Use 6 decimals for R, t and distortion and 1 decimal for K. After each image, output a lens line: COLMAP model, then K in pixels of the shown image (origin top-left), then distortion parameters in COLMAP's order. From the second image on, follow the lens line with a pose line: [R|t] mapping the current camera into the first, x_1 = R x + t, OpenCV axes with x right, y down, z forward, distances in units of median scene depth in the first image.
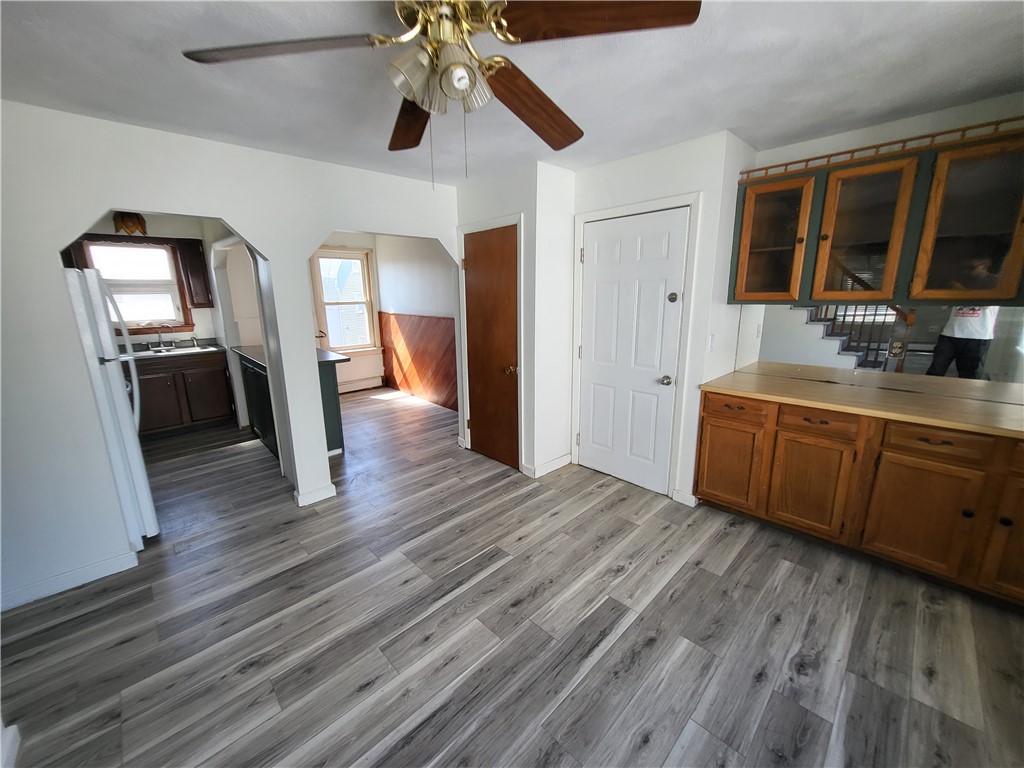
lens RADIAL K [[402.5, 0, 512.9], [0, 402.5, 383.1], [0, 0, 1]] dist [-0.004753, -0.000462]
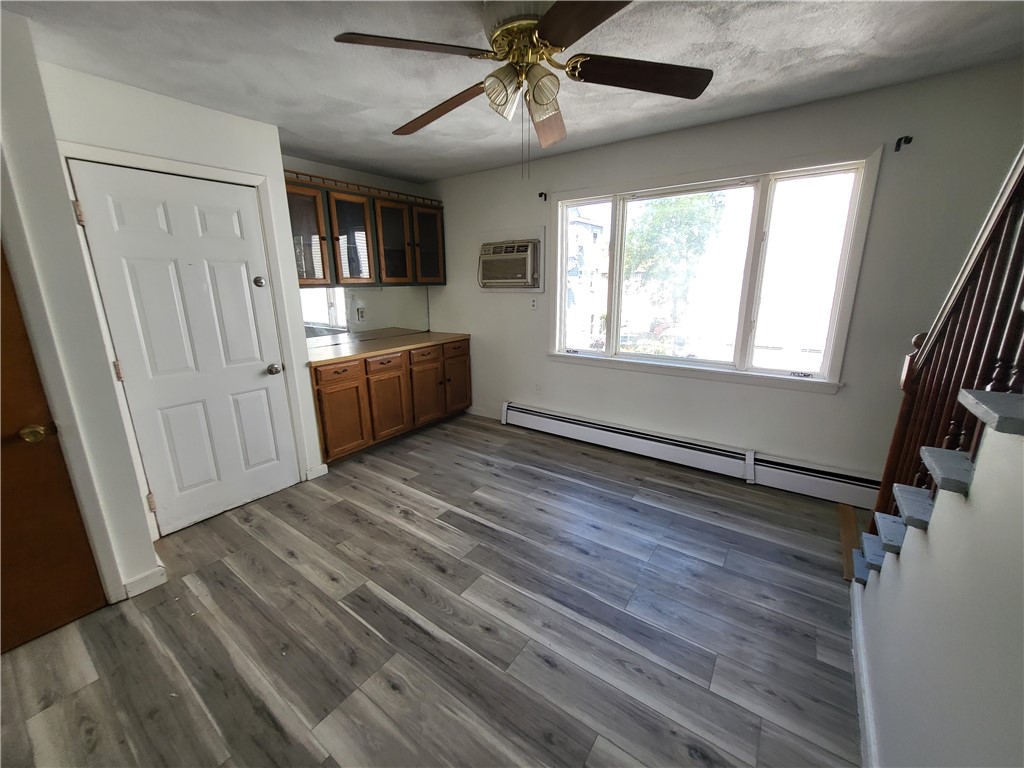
lens RADIAL K [[402.5, 0, 512.9], [0, 402.5, 382.3], [0, 0, 1]] dist [-0.004753, -0.000462]
pose [[-0.173284, -0.224325, 0.958984, -0.910176], [0.229043, 0.937838, 0.260766, -0.137736], [-0.957868, 0.264835, -0.111132, 0.803477]]
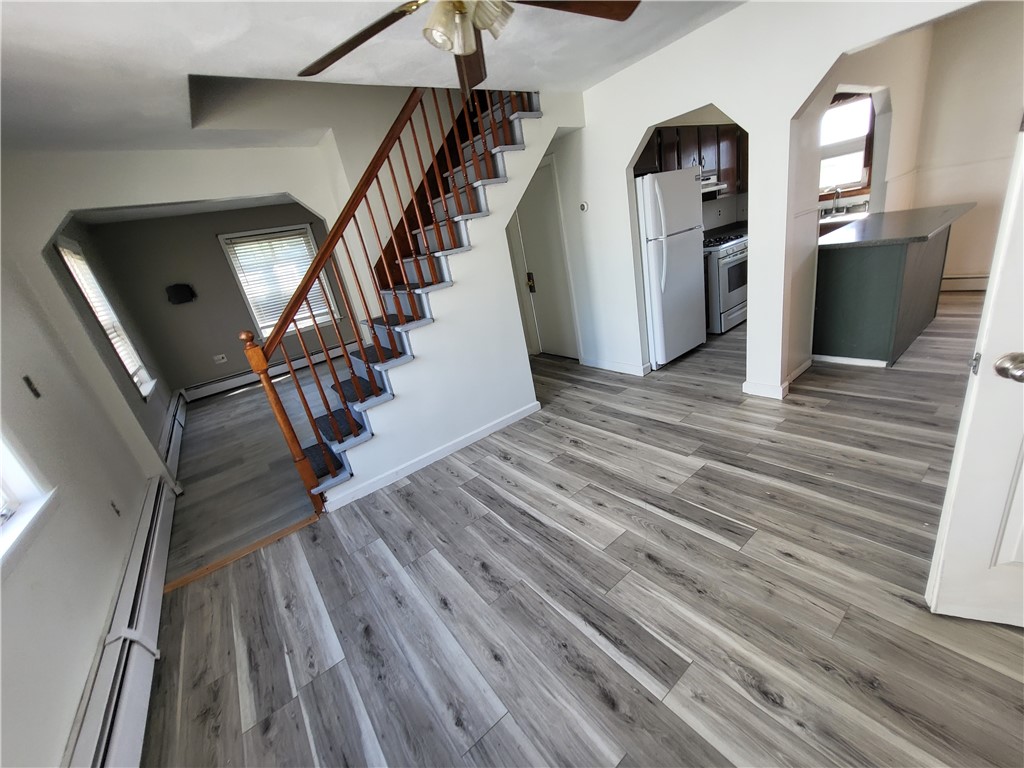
lens RADIAL K [[402.5, 0, 512.1], [0, 402.5, 383.9], [0, 0, 1]] dist [-0.004753, -0.000462]
pose [[-0.117457, 0.378219, -0.918234, 0.709950], [-0.022801, 0.923364, 0.383249, -0.139741], [0.992816, 0.065952, -0.099832, 0.749487]]
